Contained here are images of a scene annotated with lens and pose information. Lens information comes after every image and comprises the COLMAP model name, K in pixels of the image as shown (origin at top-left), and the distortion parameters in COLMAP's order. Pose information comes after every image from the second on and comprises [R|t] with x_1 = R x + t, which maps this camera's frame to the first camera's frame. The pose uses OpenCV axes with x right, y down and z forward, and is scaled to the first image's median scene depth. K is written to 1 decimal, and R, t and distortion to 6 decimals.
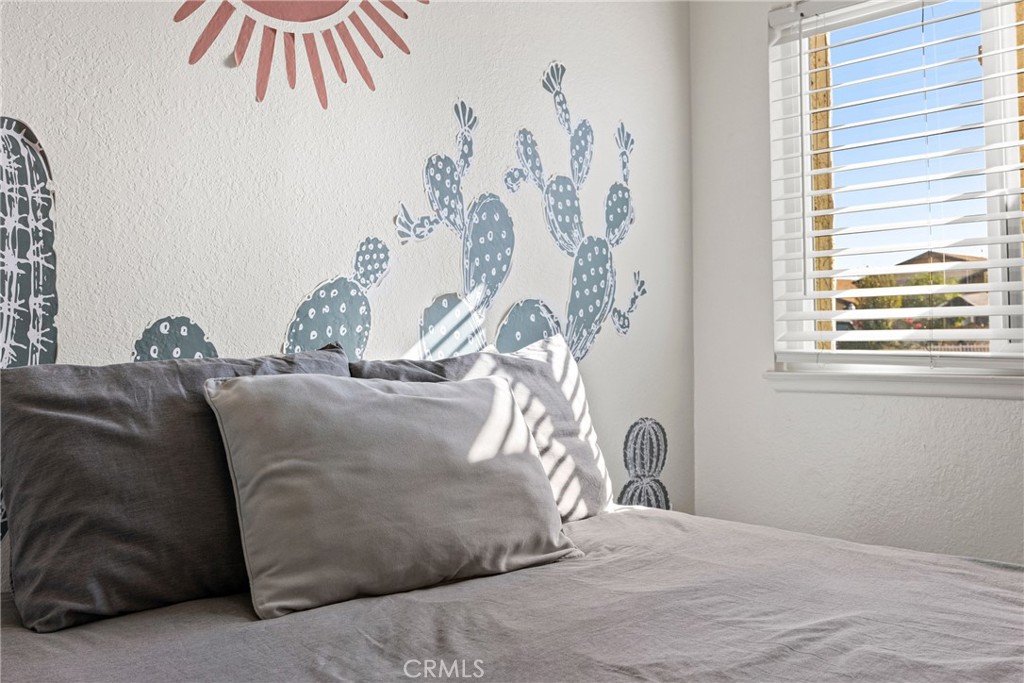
lens RADIAL K [[972.2, 0, 501.4], [0, 972.2, 308.6], [0, 0, 1]] dist [0.003744, 0.000000]
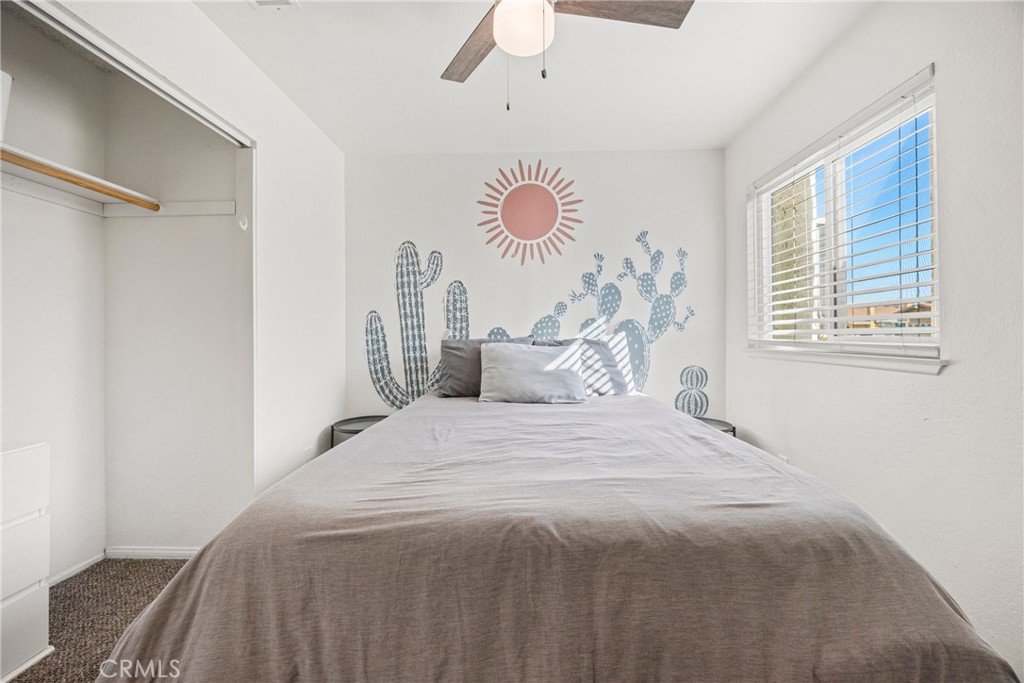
lens RADIAL K [[397.6, 0, 507.3], [0, 397.6, 332.6], [0, 0, 1]] dist [-0.002875, 0.000661]
pose [[0.715448, 0.003360, -0.698658, 0.697301], [0.020182, 0.999472, 0.025473, -0.008830], [0.698374, -0.032325, 0.715002, -0.068463]]
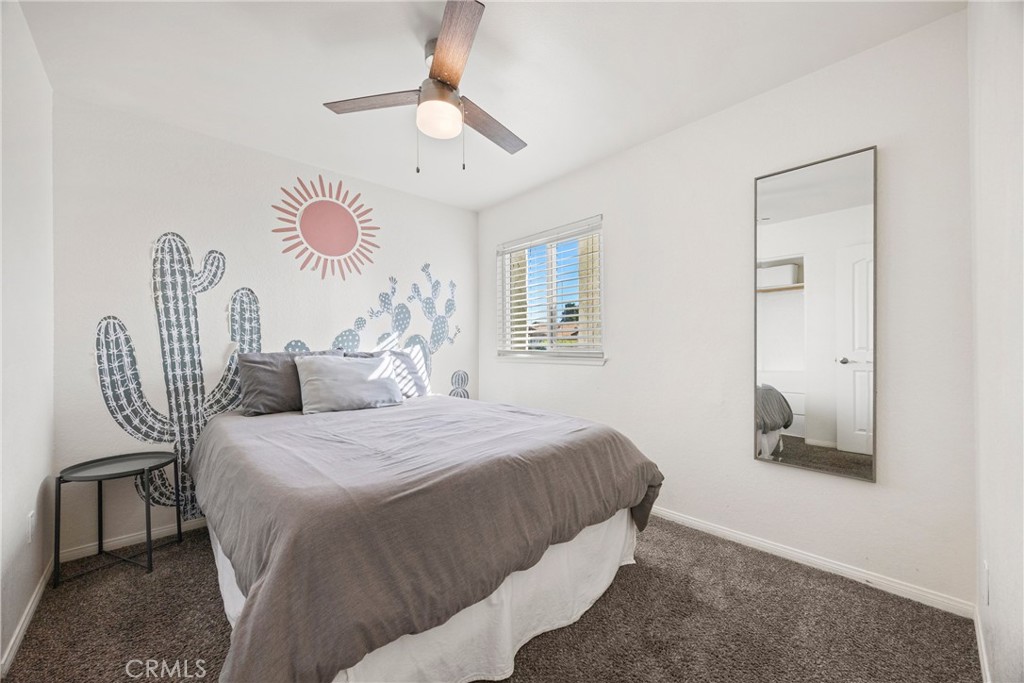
lens RADIAL K [[397.6, 0, 512.1], [0, 397.6, 346.1], [0, 0, 1]] dist [-0.002875, 0.000661]
pose [[0.999958, 0.003485, 0.008495, 0.424067], [-0.003767, 0.999436, 0.033371, -0.020095], [-0.008374, -0.033402, 0.999407, -0.459899]]
